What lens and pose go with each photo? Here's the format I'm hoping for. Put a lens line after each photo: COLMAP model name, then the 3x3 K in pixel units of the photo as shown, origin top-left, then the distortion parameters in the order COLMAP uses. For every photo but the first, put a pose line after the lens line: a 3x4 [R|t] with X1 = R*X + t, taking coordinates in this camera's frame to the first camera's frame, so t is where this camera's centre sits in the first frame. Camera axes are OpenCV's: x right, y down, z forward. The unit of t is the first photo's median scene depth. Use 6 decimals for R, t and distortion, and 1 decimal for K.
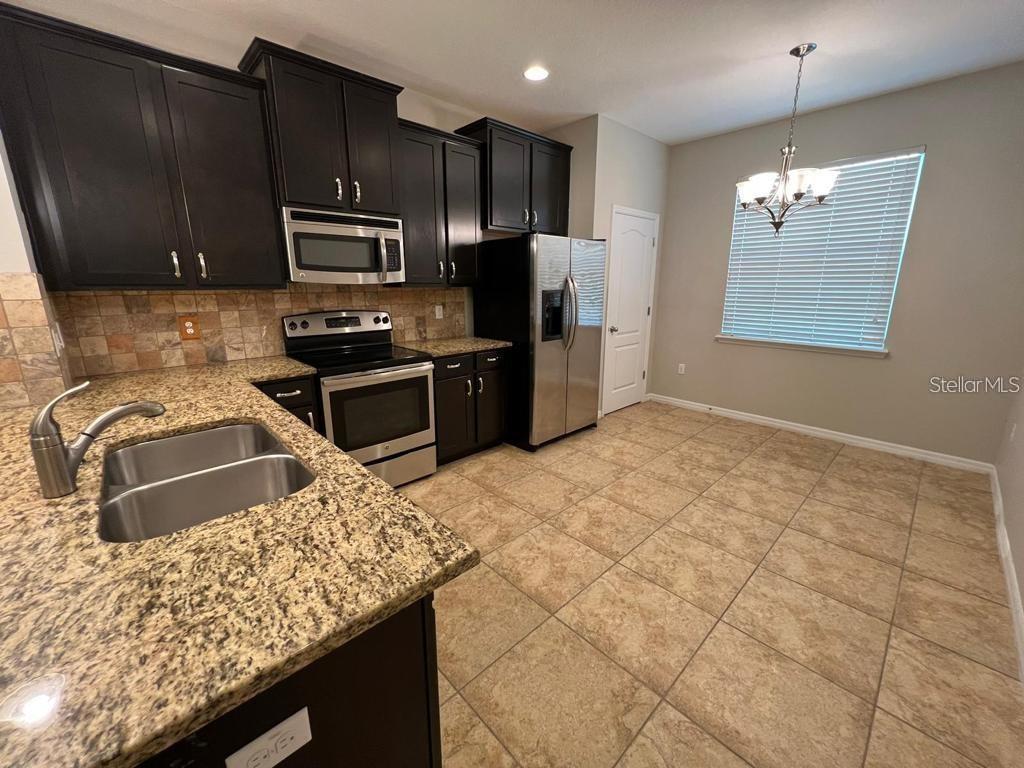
lens RADIAL K [[408.1, 0, 506.4], [0, 408.1, 383.3], [0, 0, 1]] dist [-0.000601, 0.000925]
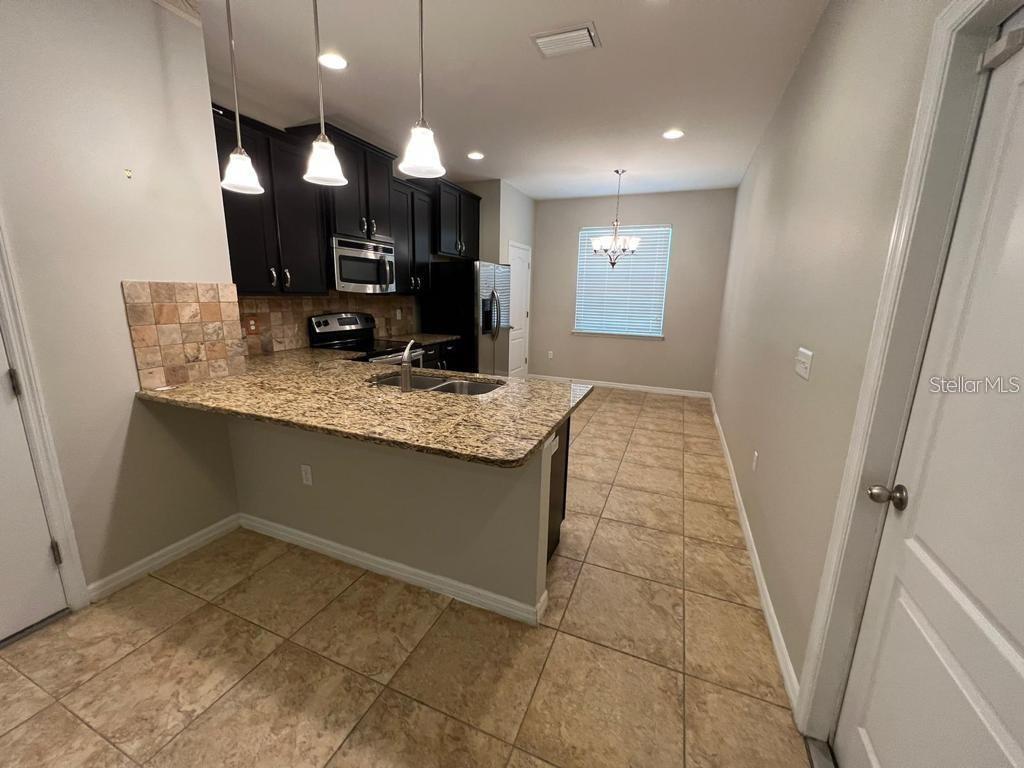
lens RADIAL K [[408.1, 0, 504.2], [0, 408.1, 384.9], [0, 0, 1]] dist [-0.000601, 0.000925]
pose [[0.913111, -0.070859, 0.401506, -0.538057], [0.076836, 0.997043, 0.001219, 0.099310], [-0.400406, 0.029737, 0.915855, -0.432237]]
